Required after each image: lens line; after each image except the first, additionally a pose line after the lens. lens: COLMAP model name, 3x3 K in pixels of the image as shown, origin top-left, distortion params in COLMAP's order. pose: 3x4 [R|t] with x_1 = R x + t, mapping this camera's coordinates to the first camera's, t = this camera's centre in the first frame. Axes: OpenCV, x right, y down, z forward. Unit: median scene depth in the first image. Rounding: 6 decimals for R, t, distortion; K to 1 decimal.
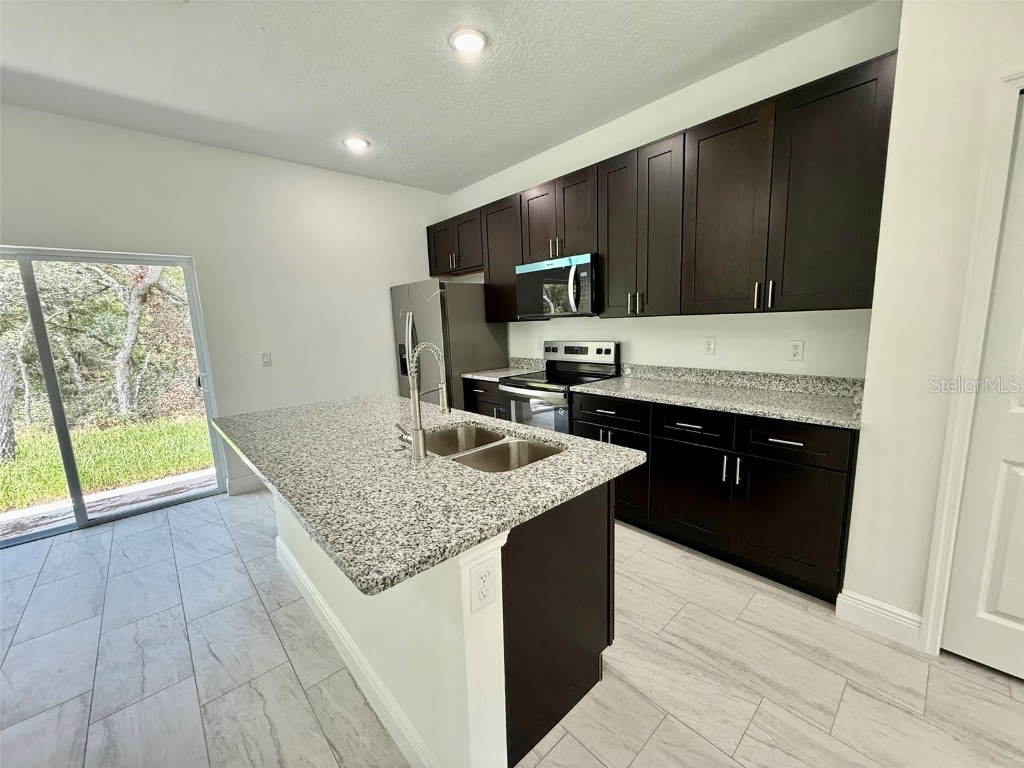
lens RADIAL K [[409.5, 0, 513.2], [0, 409.5, 383.6], [0, 0, 1]] dist [0.001448, 0.000374]
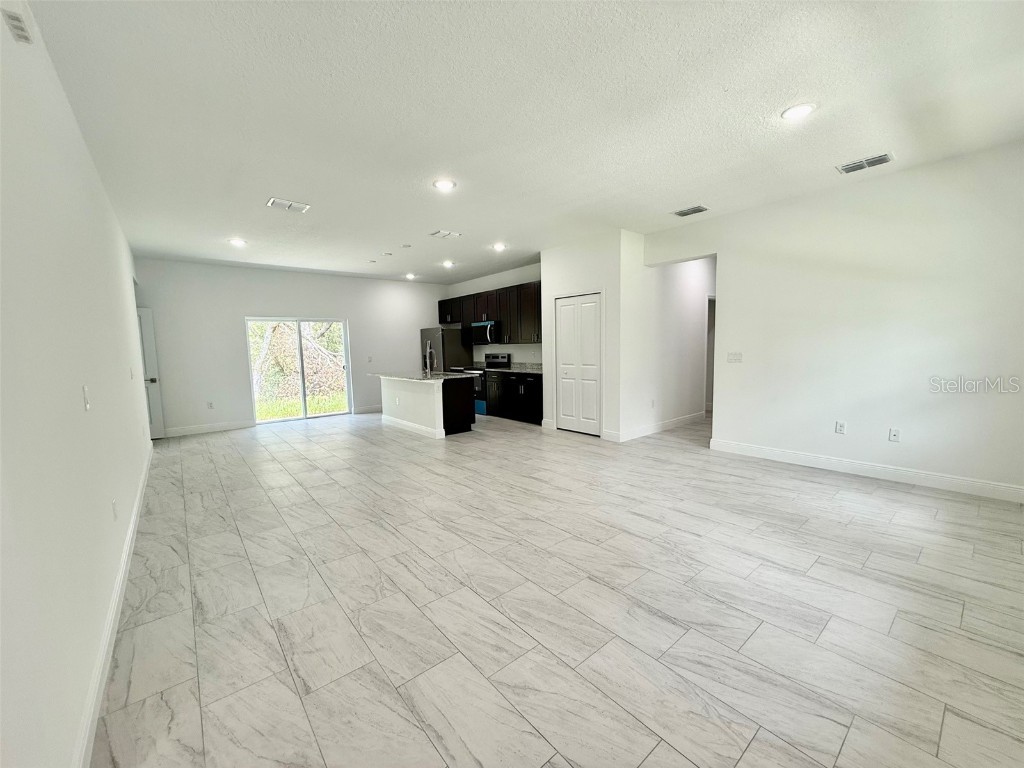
lens RADIAL K [[409.5, 0, 512.4], [0, 409.5, 386.5], [0, 0, 1]] dist [0.001448, 0.000374]
pose [[0.998635, 0.018927, -0.048687, 0.391286], [-0.021488, 0.998382, -0.052639, 0.228675], [0.047612, 0.053614, 0.997426, -1.485477]]
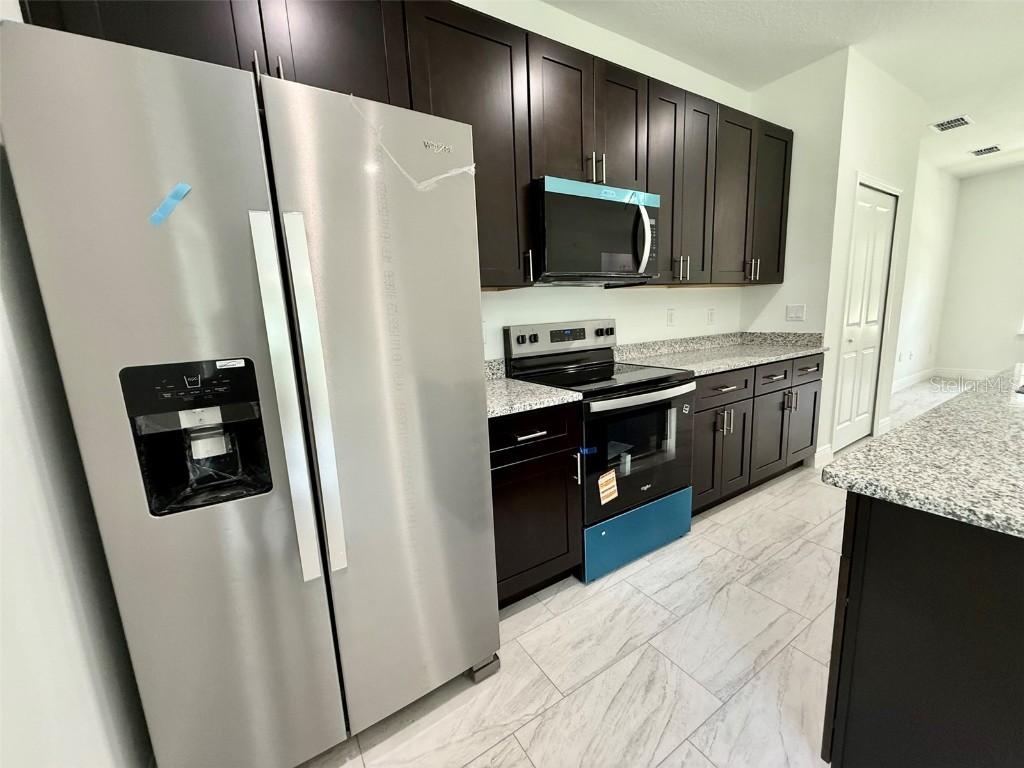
lens RADIAL K [[409.5, 0, 512.3], [0, 409.5, 386.4], [0, 0, 1]] dist [0.001448, 0.000374]
pose [[0.169395, -0.149026, 0.974216, -0.553457], [0.184695, 0.975788, 0.117152, -0.098188], [-0.968087, 0.160088, 0.192819, 1.009977]]
